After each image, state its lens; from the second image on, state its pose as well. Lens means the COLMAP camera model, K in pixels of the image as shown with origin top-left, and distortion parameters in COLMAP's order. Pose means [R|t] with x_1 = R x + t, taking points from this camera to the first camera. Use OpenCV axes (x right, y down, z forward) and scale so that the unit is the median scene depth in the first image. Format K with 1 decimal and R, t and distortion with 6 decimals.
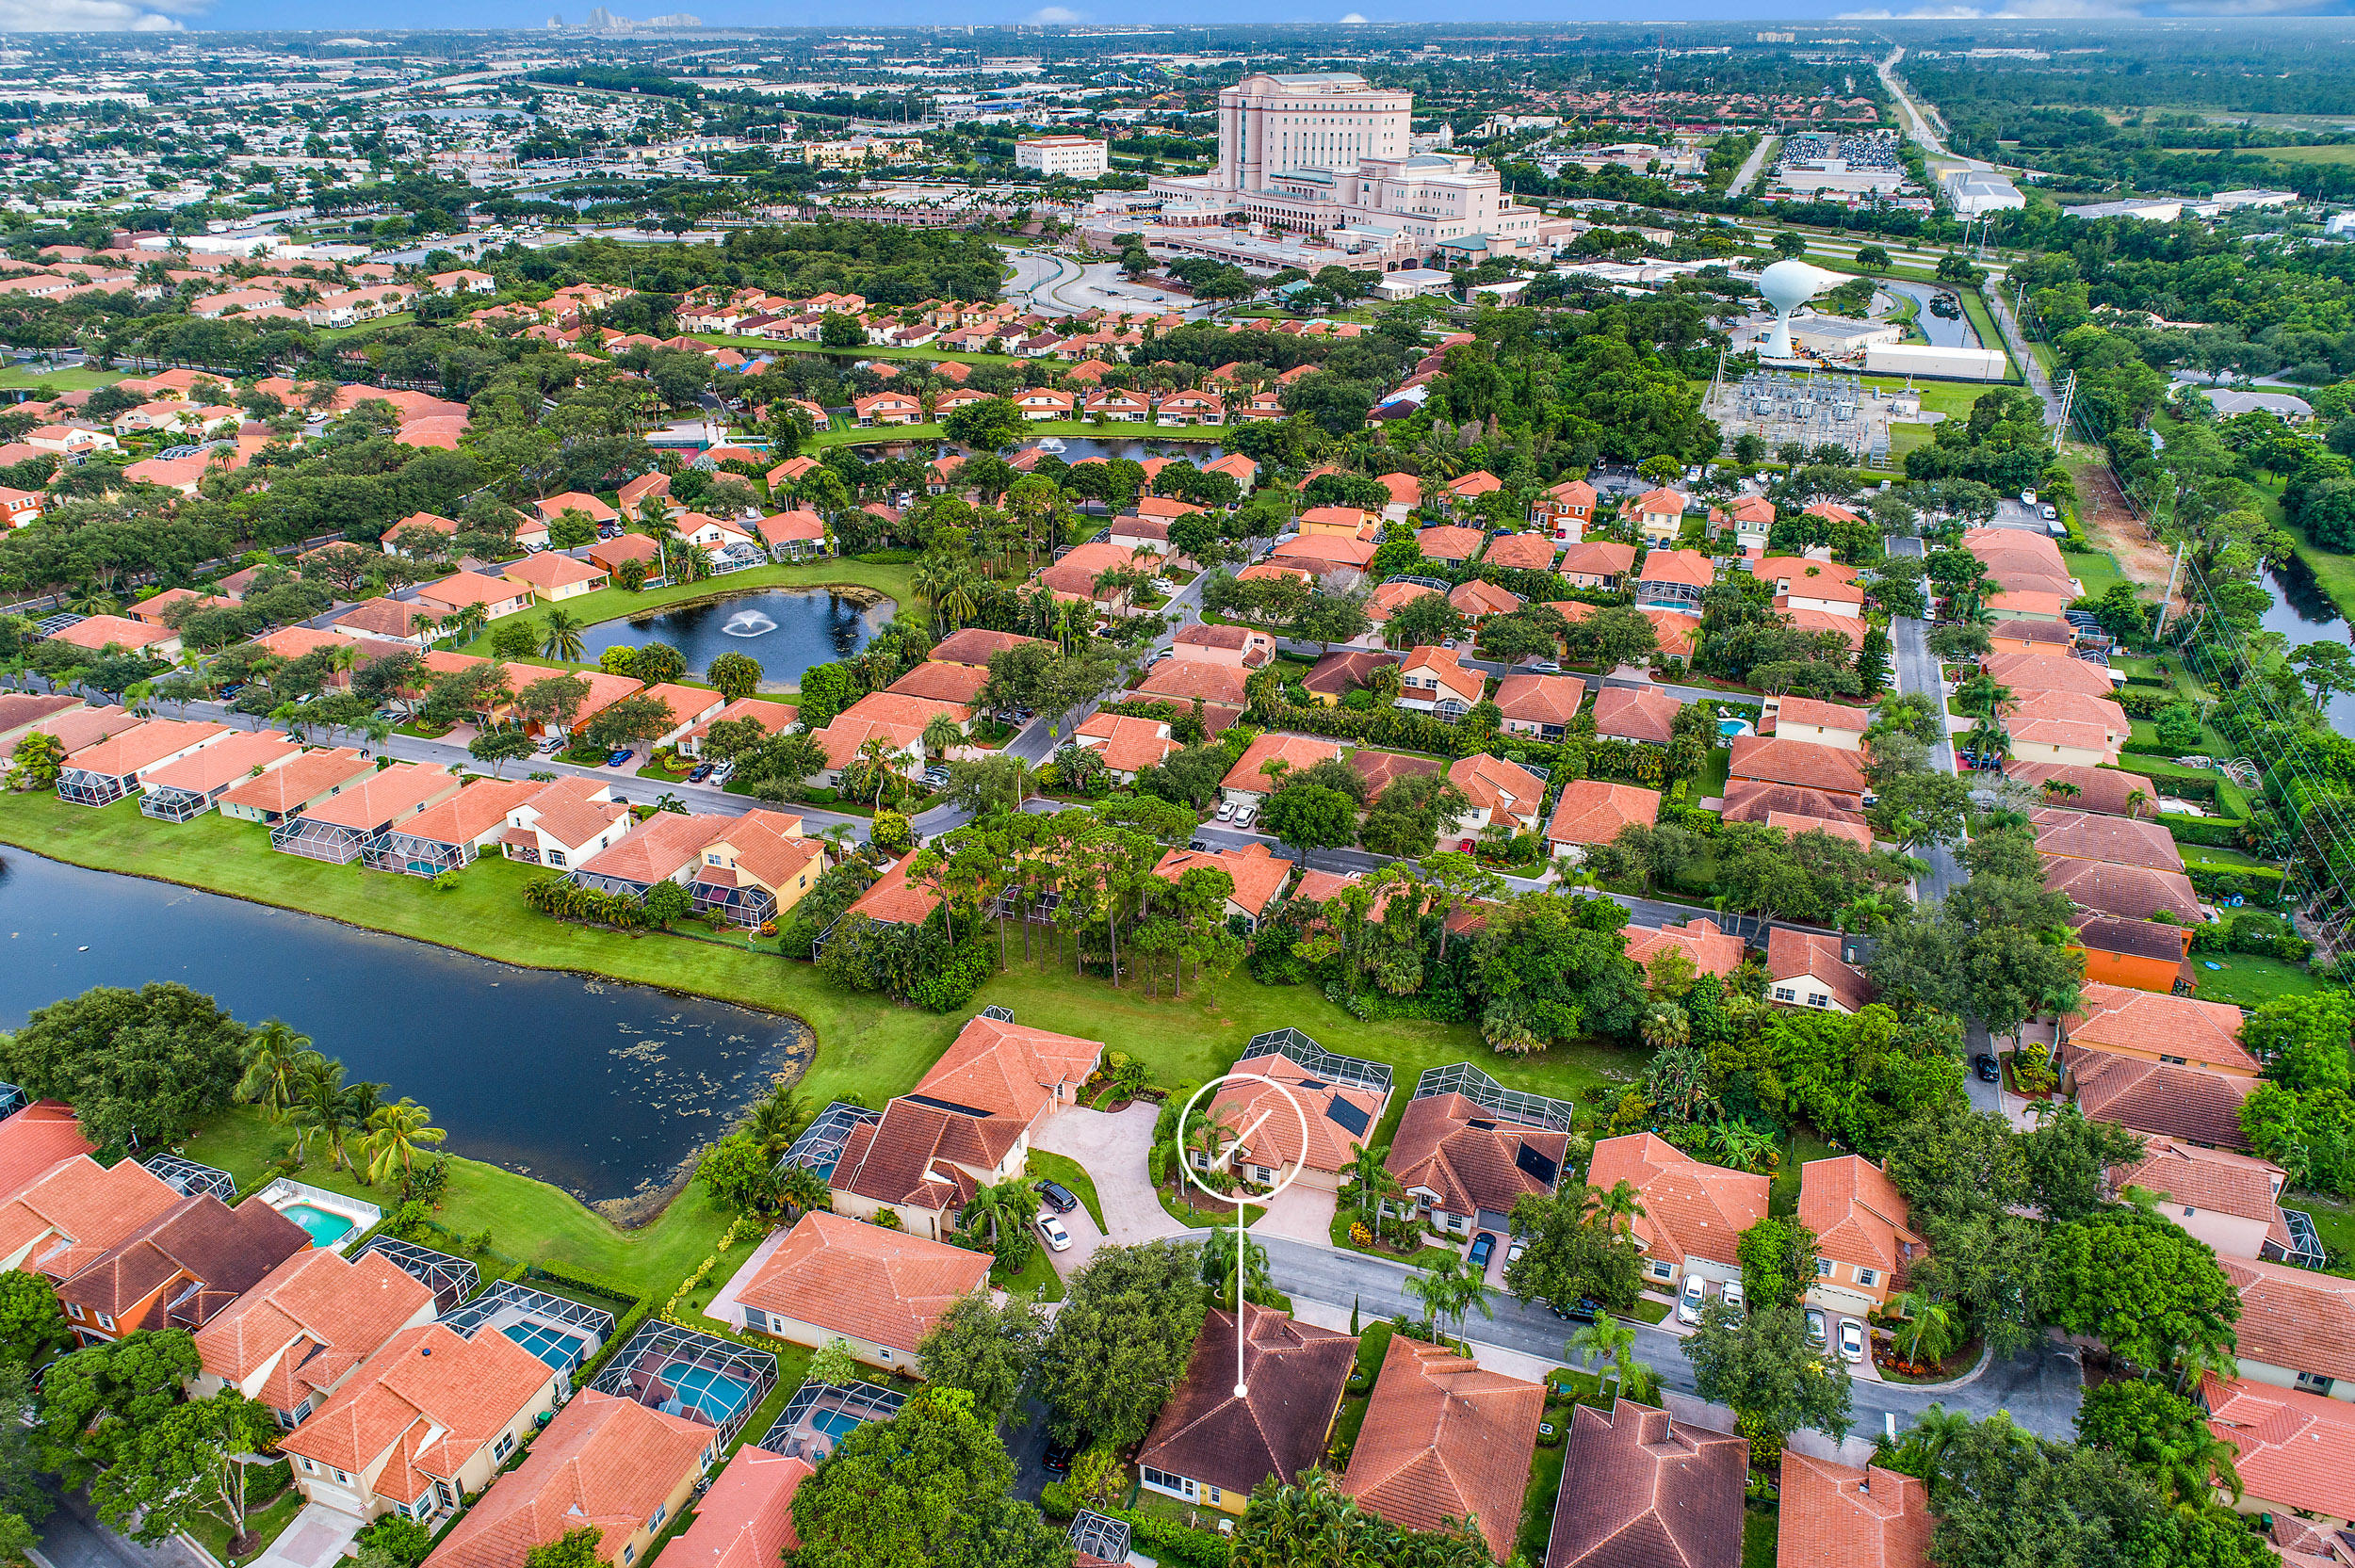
lens RADIAL K [[1561.5, 0, 1177.5], [0, 1561.5, 784.0], [0, 0, 1]] dist [-0.001806, 0.000308]
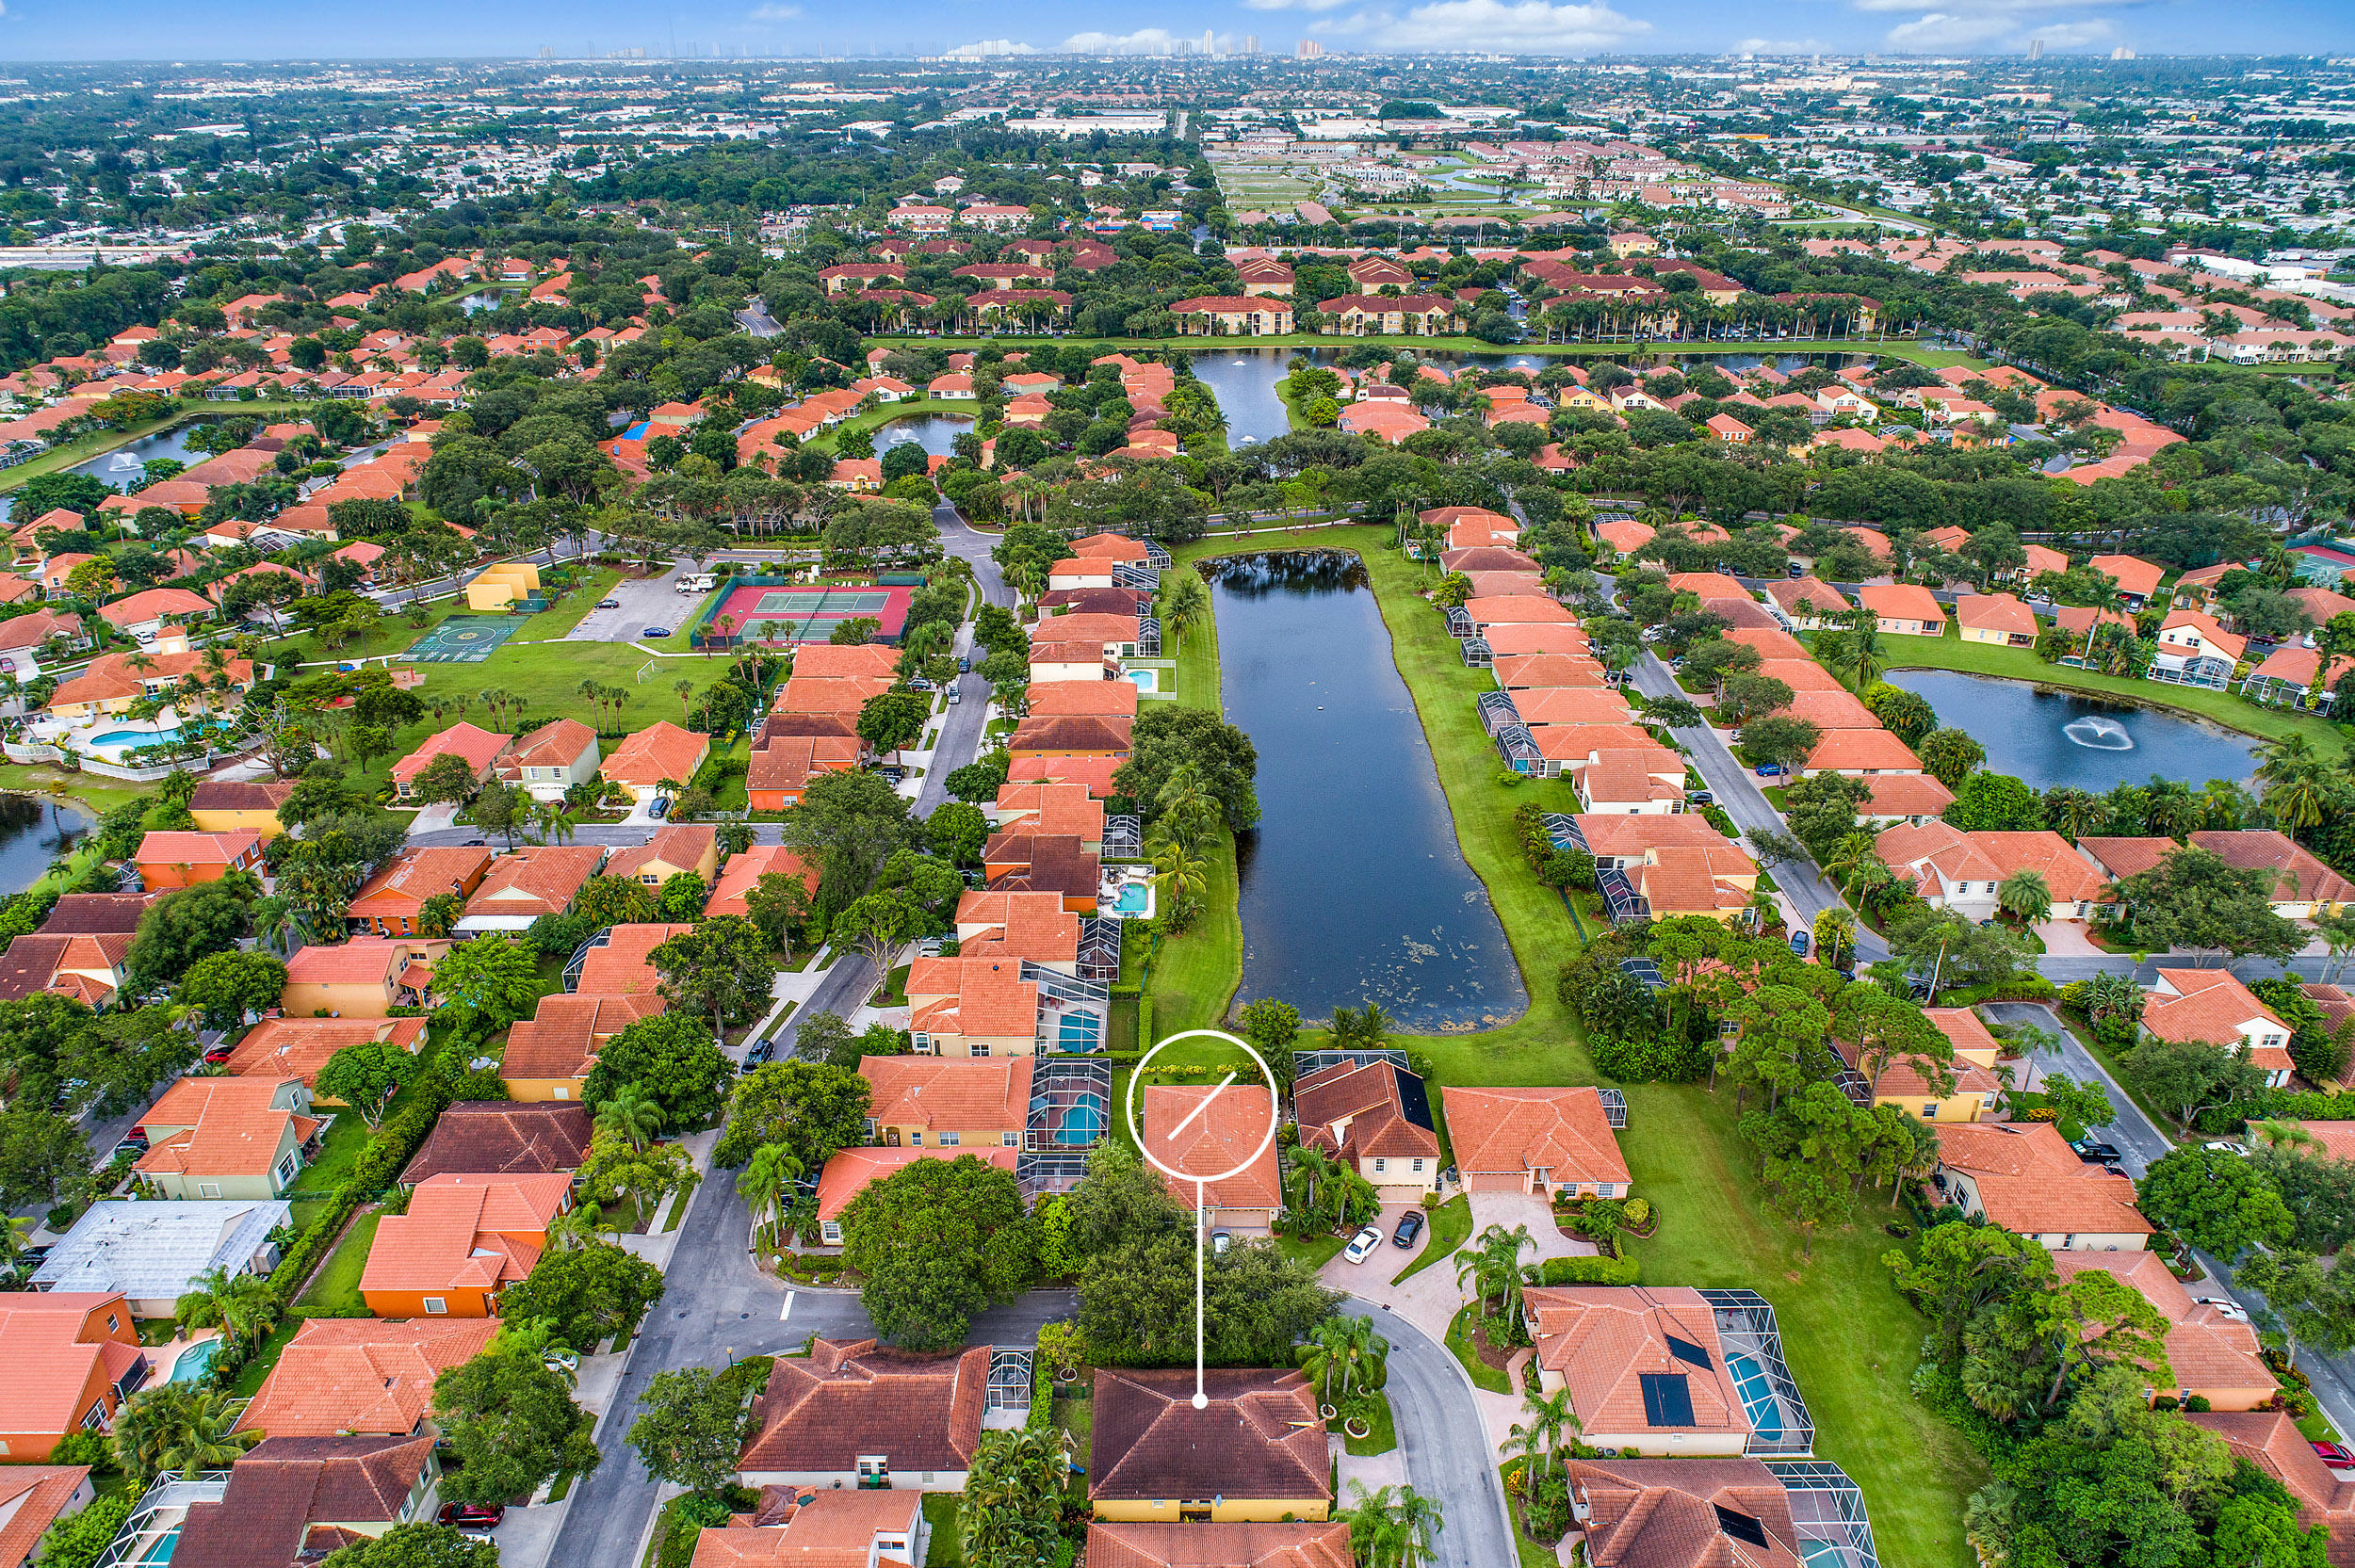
lens RADIAL K [[1561.5, 0, 1177.5], [0, 1561.5, 784.0], [0, 0, 1]] dist [-0.001806, 0.000308]
pose [[0.360724, 0.409042, -0.838190, 0.314996], [-0.418147, 0.874243, 0.246682, -0.087688], [0.833685, 0.261503, 0.486400, 0.183748]]
